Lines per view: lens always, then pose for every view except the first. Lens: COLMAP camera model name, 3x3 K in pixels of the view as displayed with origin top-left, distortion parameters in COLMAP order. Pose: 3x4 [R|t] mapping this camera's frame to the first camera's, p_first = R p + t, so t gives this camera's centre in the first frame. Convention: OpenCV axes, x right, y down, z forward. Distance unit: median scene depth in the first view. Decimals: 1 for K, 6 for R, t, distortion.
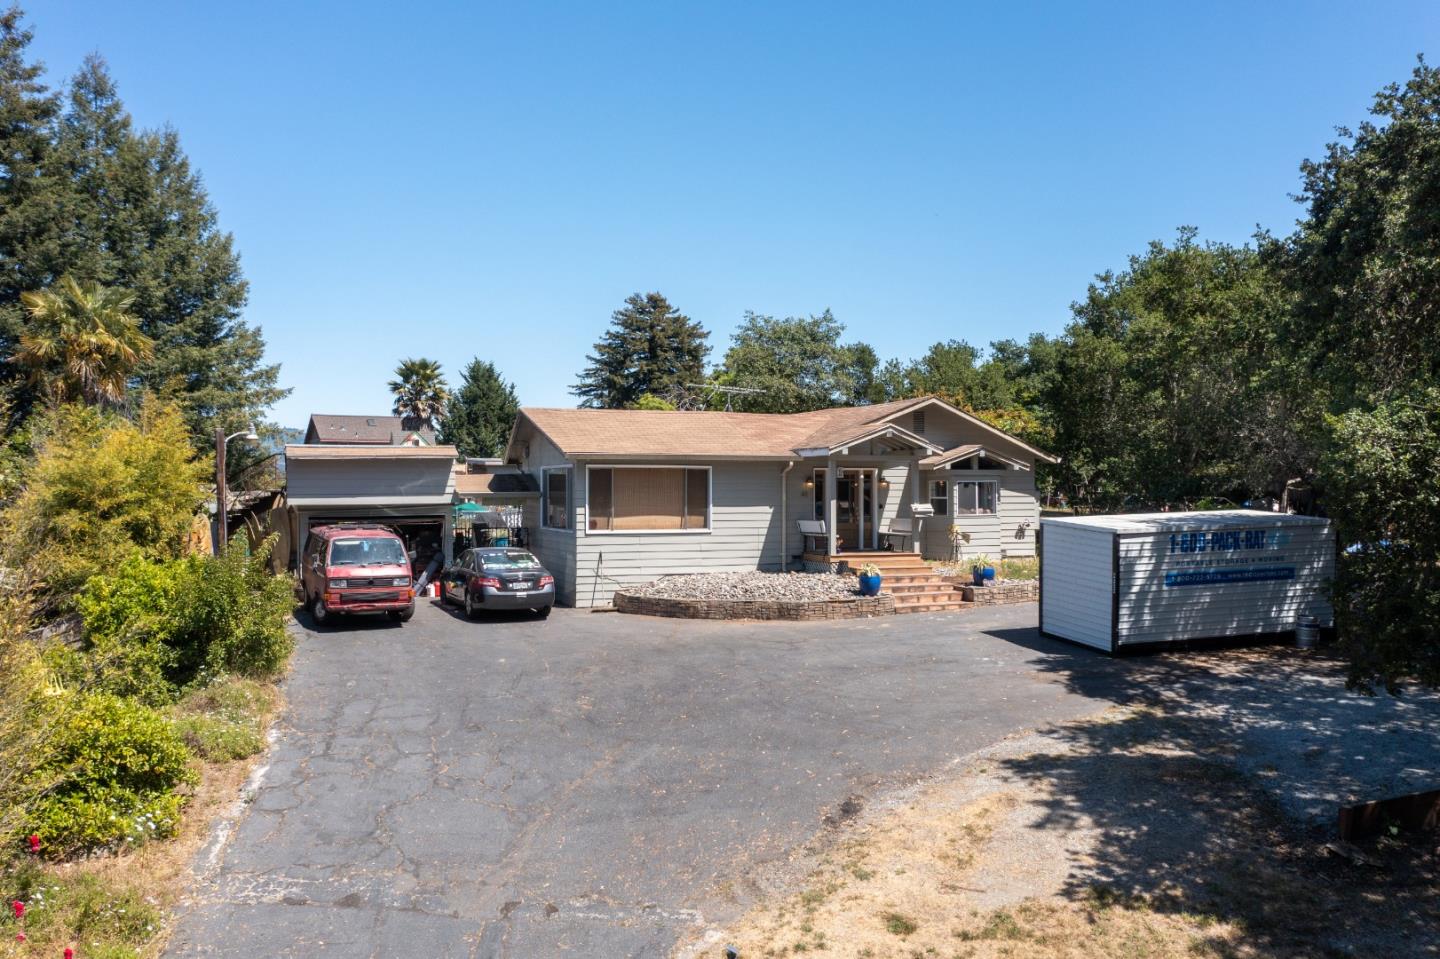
lens RADIAL K [[1130.6, 0, 722.1], [0, 1130.6, 480.8], [0, 0, 1]] dist [-0.022838, 0.007983]
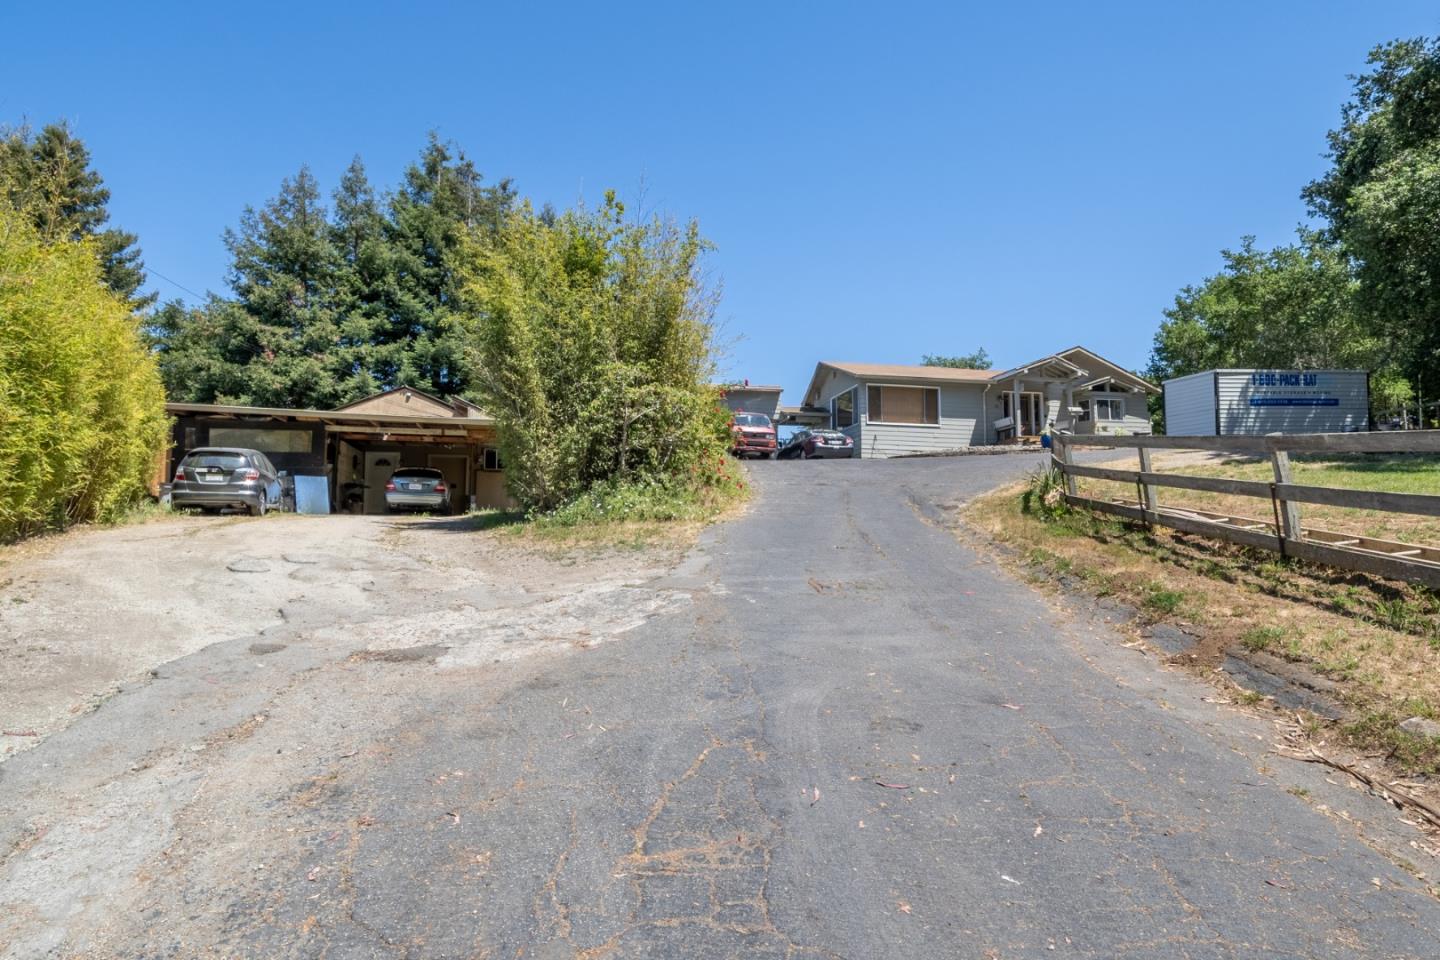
lens RADIAL K [[815.1, 0, 719.6], [0, 815.1, 478.4], [0, 0, 1]] dist [0.003472, 0.000745]
pose [[0.983967, -0.015892, -0.177643, -0.116388], [-0.000615, 0.995714, -0.092483, 0.230602], [0.178351, 0.091109, 0.979740, -0.215814]]
